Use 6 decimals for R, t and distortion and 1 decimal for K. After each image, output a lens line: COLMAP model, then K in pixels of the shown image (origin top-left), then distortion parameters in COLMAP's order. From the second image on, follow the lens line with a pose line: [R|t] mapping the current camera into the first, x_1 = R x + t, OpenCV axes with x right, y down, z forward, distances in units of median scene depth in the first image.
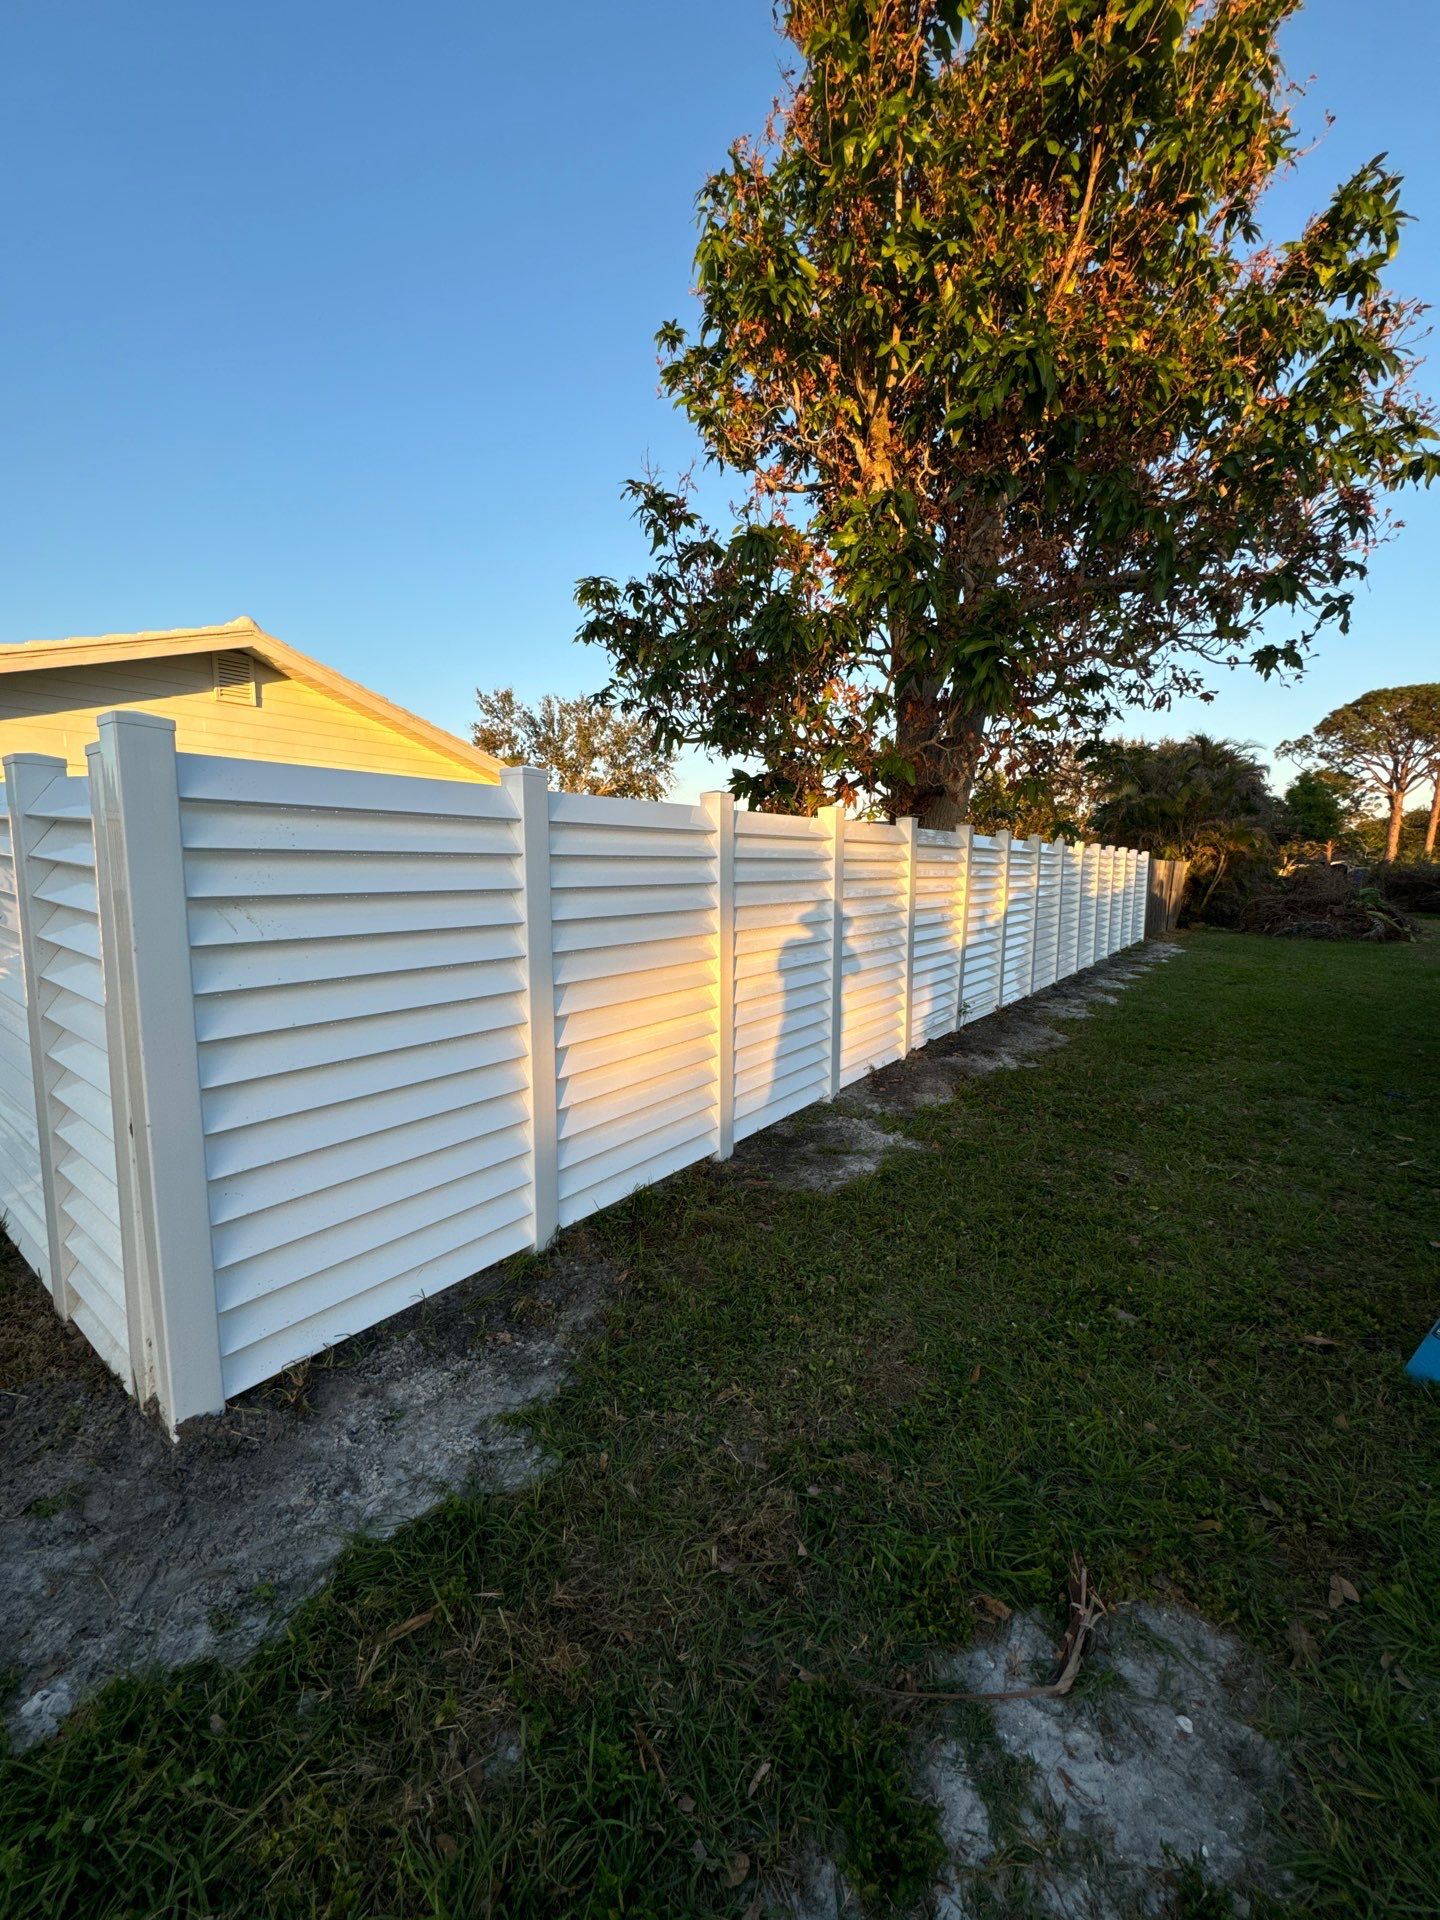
lens RADIAL K [[762.2, 0, 720.3], [0, 762.2, 963.2], [0, 0, 1]] dist [-0.003210, 0.000019]
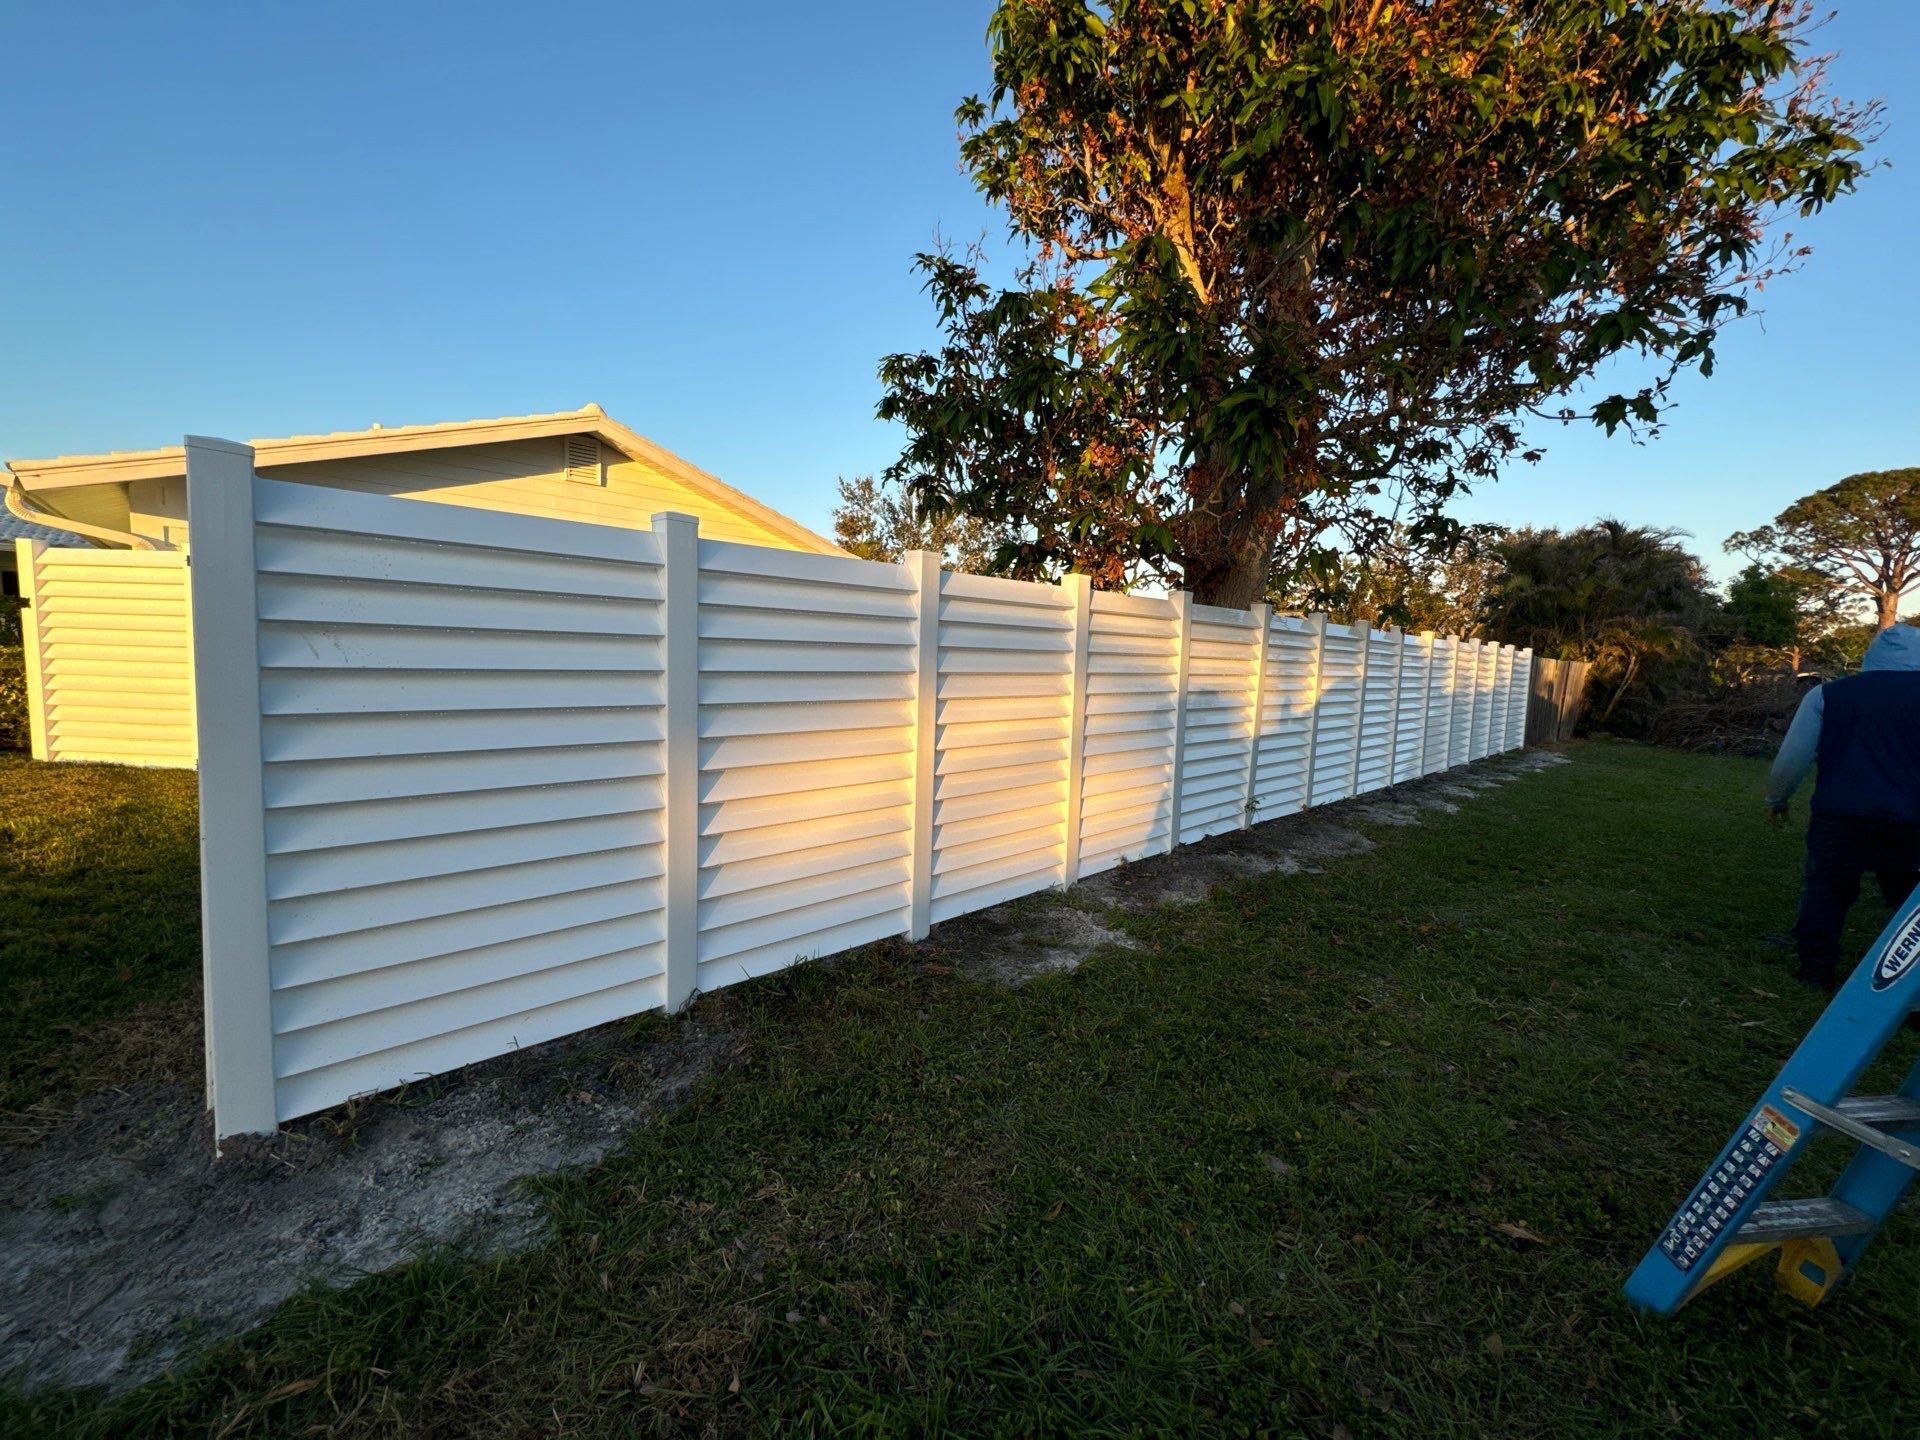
lens RADIAL K [[762.2, 0, 961.6], [0, 762.2, 725.2], [0, 0, 1]] dist [-0.003210, 0.000019]
pose [[0.985603, 0.046149, -0.162656, 0.145705], [-0.051881, 0.998167, -0.031168, 0.014013], [0.160920, 0.039158, 0.986190, 0.053283]]
